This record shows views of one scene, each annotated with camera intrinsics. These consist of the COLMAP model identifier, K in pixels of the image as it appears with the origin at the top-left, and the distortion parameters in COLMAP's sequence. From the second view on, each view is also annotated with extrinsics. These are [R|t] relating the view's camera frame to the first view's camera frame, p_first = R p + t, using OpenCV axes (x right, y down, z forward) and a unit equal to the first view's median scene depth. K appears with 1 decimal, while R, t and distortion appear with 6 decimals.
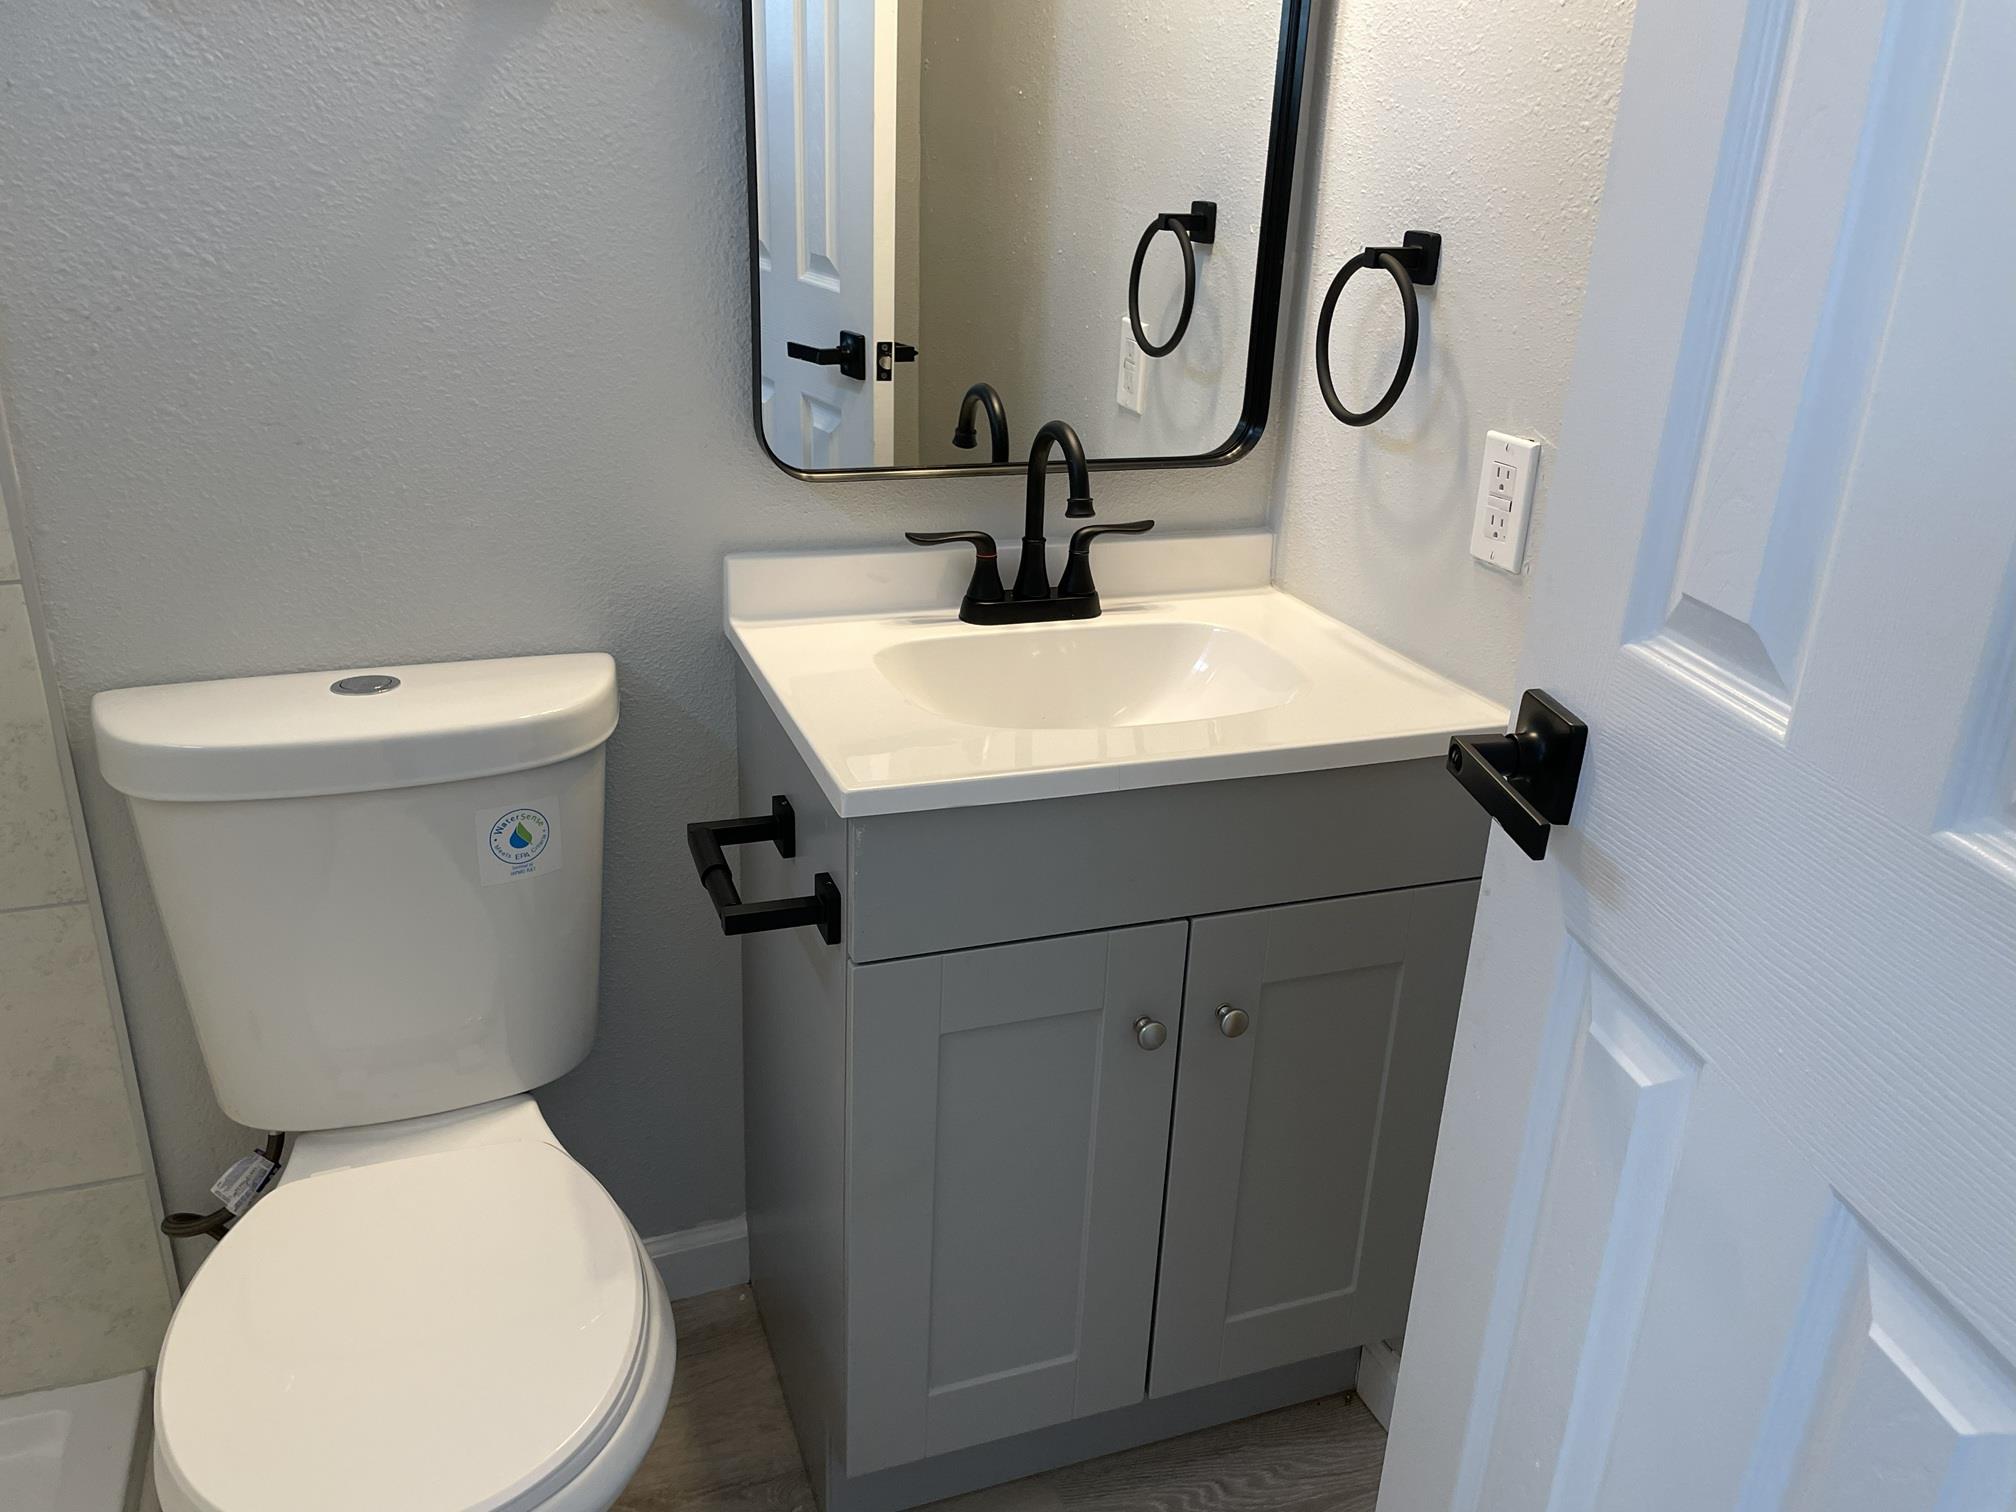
lens RADIAL K [[1531.0, 0, 1008.0], [0, 1531.0, 756.0], [0, 0, 1]] dist [0.094834, -0.126866]
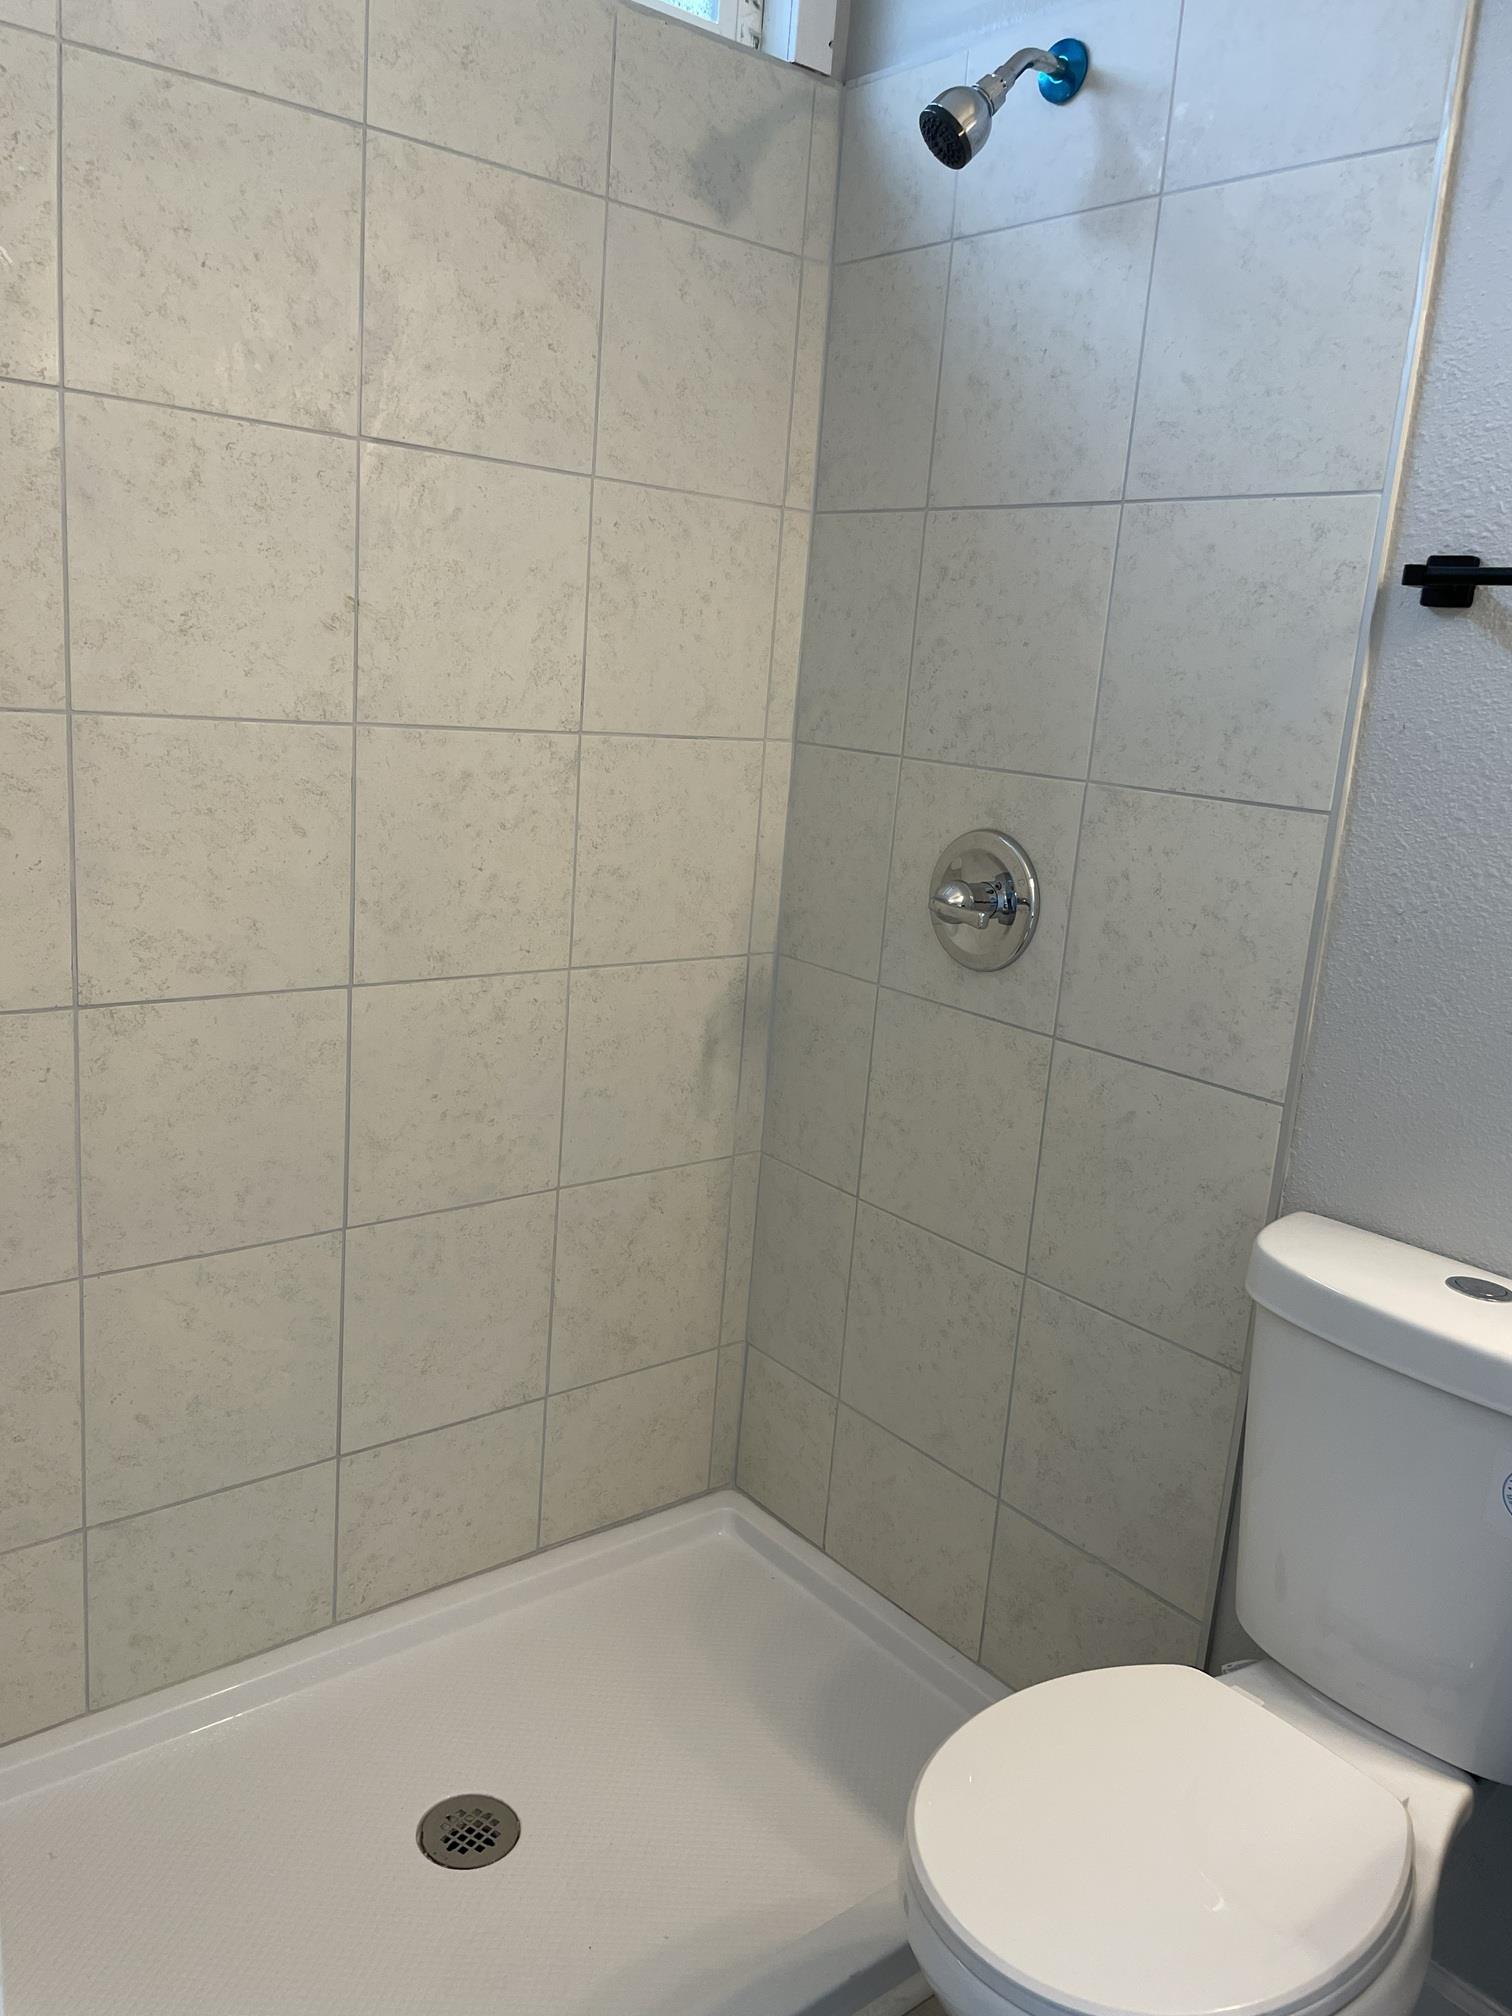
lens RADIAL K [[1531.0, 0, 756.0], [0, 1531.0, 1008.0], [0, 0, 1]] dist [0.094834, -0.126866]
pose [[0.315682, 0.192567, -0.929119, 0.352701], [-0.410247, 0.910638, 0.049350, -0.070871], [0.855595, 0.365590, 0.366472, 0.167157]]
